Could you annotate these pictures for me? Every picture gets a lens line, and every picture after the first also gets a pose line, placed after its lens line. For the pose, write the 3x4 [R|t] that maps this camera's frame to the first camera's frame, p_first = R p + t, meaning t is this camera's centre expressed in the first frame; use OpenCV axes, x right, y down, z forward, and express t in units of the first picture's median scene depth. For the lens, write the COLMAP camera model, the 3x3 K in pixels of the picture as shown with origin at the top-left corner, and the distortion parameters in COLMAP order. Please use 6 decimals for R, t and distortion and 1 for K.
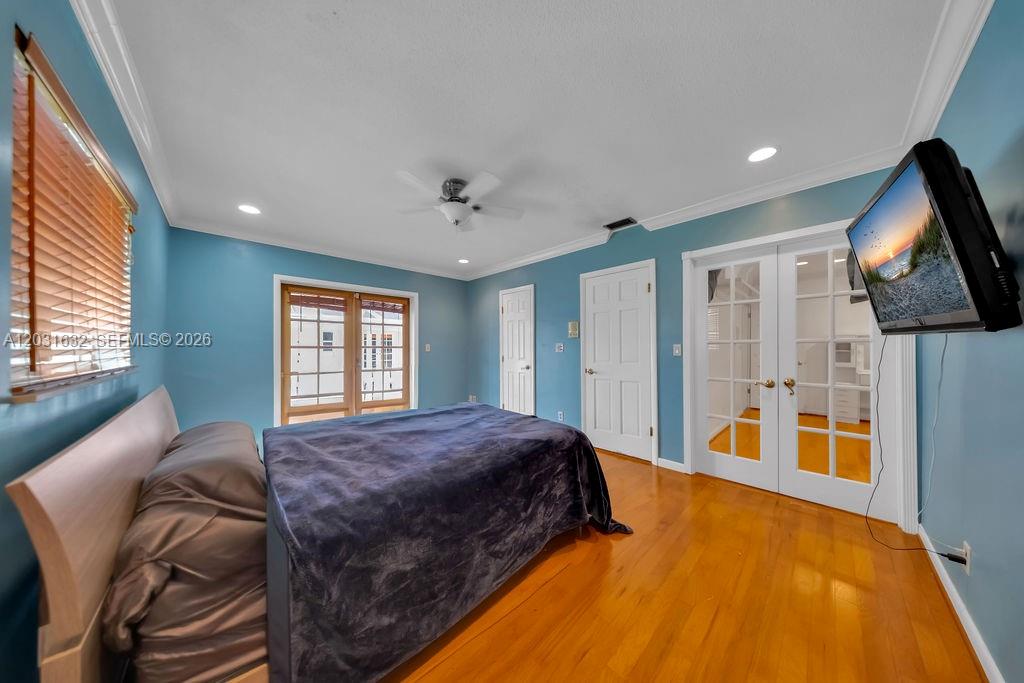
lens RADIAL K [[303.3, 0, 512.0], [0, 303.3, 341.5], [0, 0, 1]] dist [-0.000002, -0.000002]
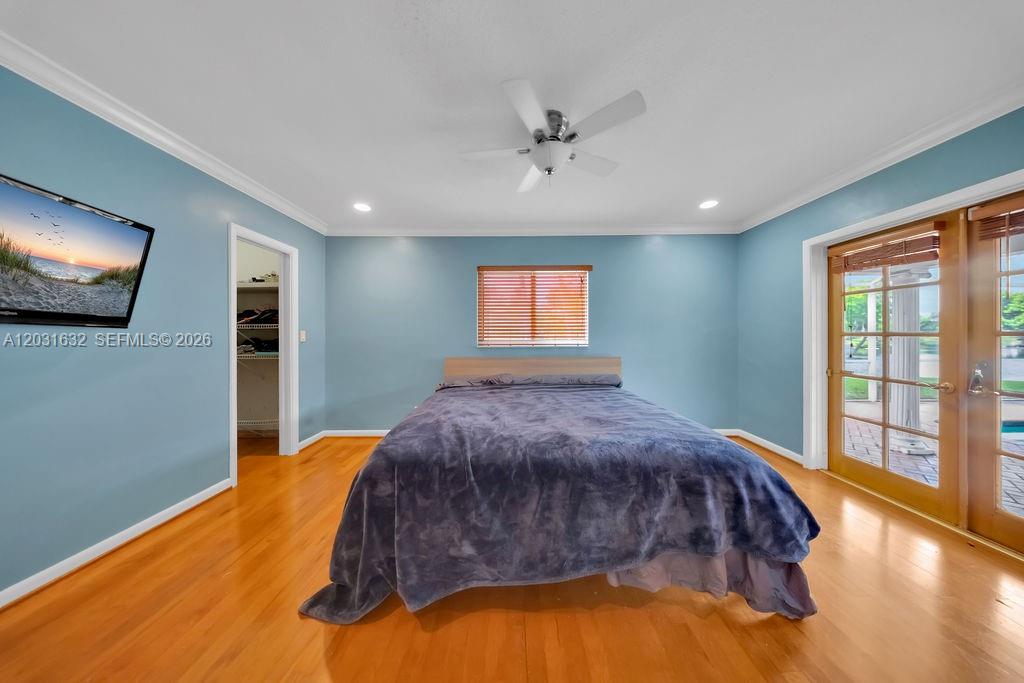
lens RADIAL K [[341.3, 0, 512.0], [0, 341.3, 341.5], [0, 0, 1]] dist [-0.000026, -0.000004]
pose [[-0.683204, 0.013914, -0.730095, 0.328881], [0.021697, 0.999764, -0.001251, 0.018970], [0.729905, -0.016695, -0.683344, 0.971905]]
